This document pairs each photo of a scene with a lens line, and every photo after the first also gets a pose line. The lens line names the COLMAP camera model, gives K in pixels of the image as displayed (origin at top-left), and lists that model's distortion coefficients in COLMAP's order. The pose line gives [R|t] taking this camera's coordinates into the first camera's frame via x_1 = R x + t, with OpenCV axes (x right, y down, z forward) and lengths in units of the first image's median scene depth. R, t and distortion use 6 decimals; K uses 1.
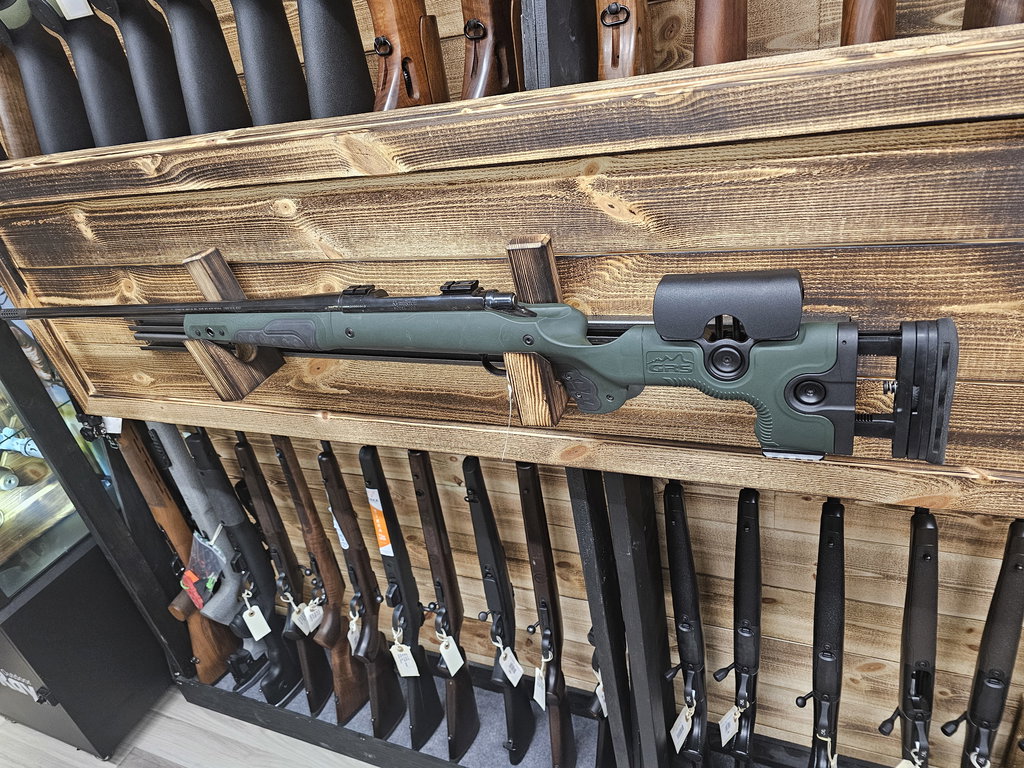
lens RADIAL K [[725.6, 0, 512.0], [0, 725.6, 384.0], [0, 0, 1]] dist [0.015403, -0.034465]
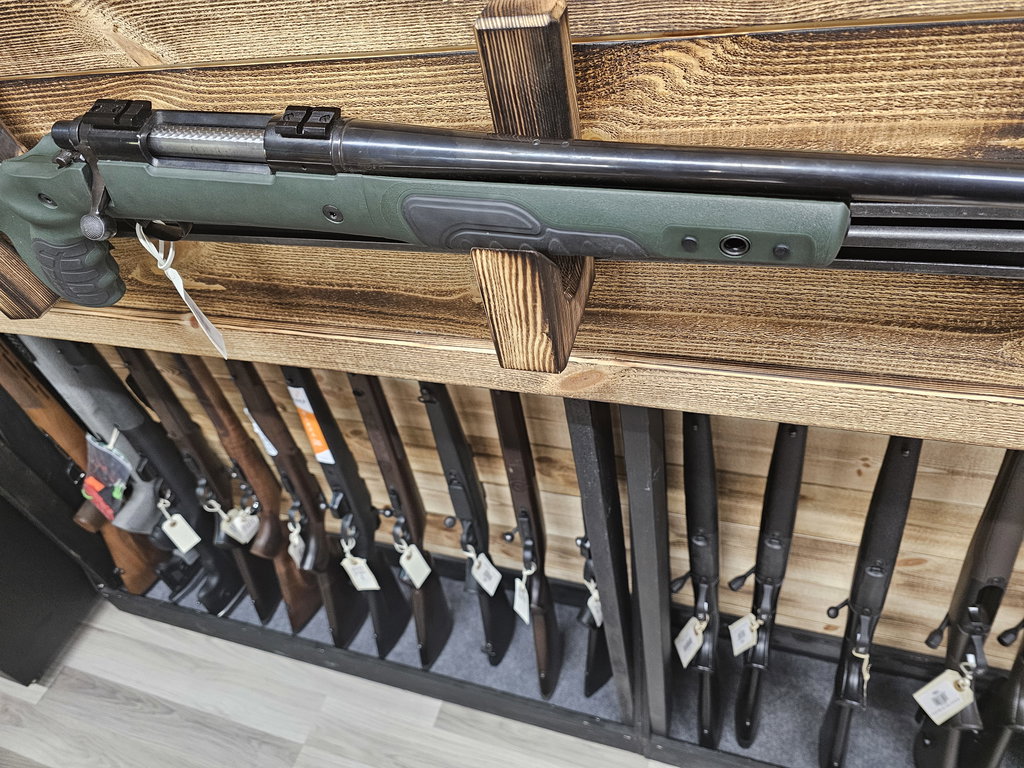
lens RADIAL K [[725.6, 0, 512.0], [0, 725.6, 384.0], [0, 0, 1]] dist [0.015403, -0.034465]
pose [[0.996809, -0.054885, 0.057969, -0.008251], [0.039085, 0.968711, 0.245094, -0.035733], [-0.069607, -0.242046, 0.967765, 0.222317]]
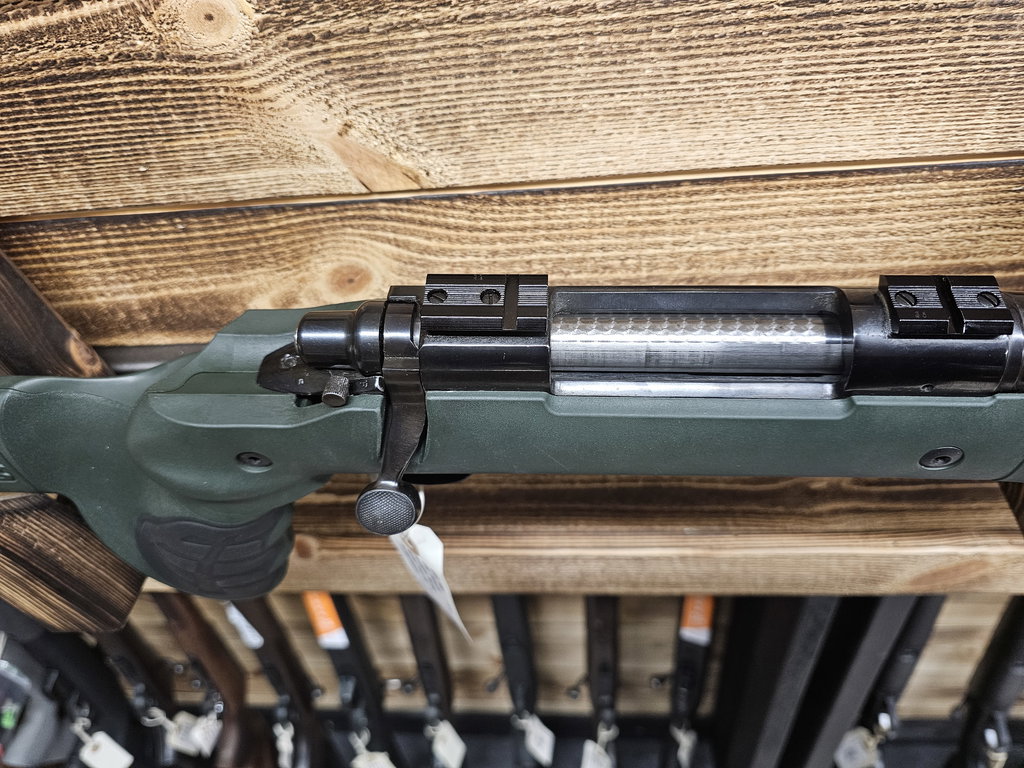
lens RADIAL K [[739.5, 0, 511.4], [0, 739.5, 370.6], [0, 0, 1]] dist [0.001802, -0.031901]
pose [[0.944242, -0.156909, 0.289459, -0.170529], [0.107302, 0.977795, 0.180011, -0.084603], [-0.311277, -0.138915, 0.940111, 0.384791]]
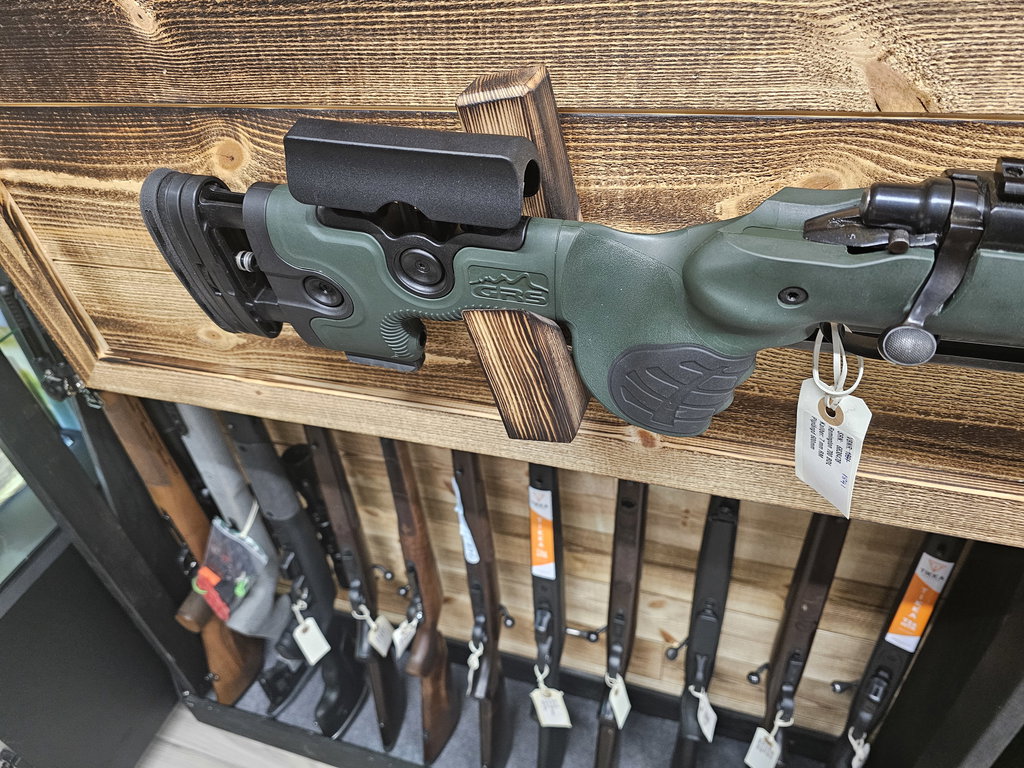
lens RADIAL K [[738.6, 0, 489.0], [0, 738.6, 387.7], [0, 0, 1]] dist [0.024662, -0.042867]
pose [[0.995099, 0.007251, 0.098613, -0.283134], [-0.024076, 0.985059, 0.170526, -0.051647], [-0.095903, -0.172064, 0.980406, 0.349753]]
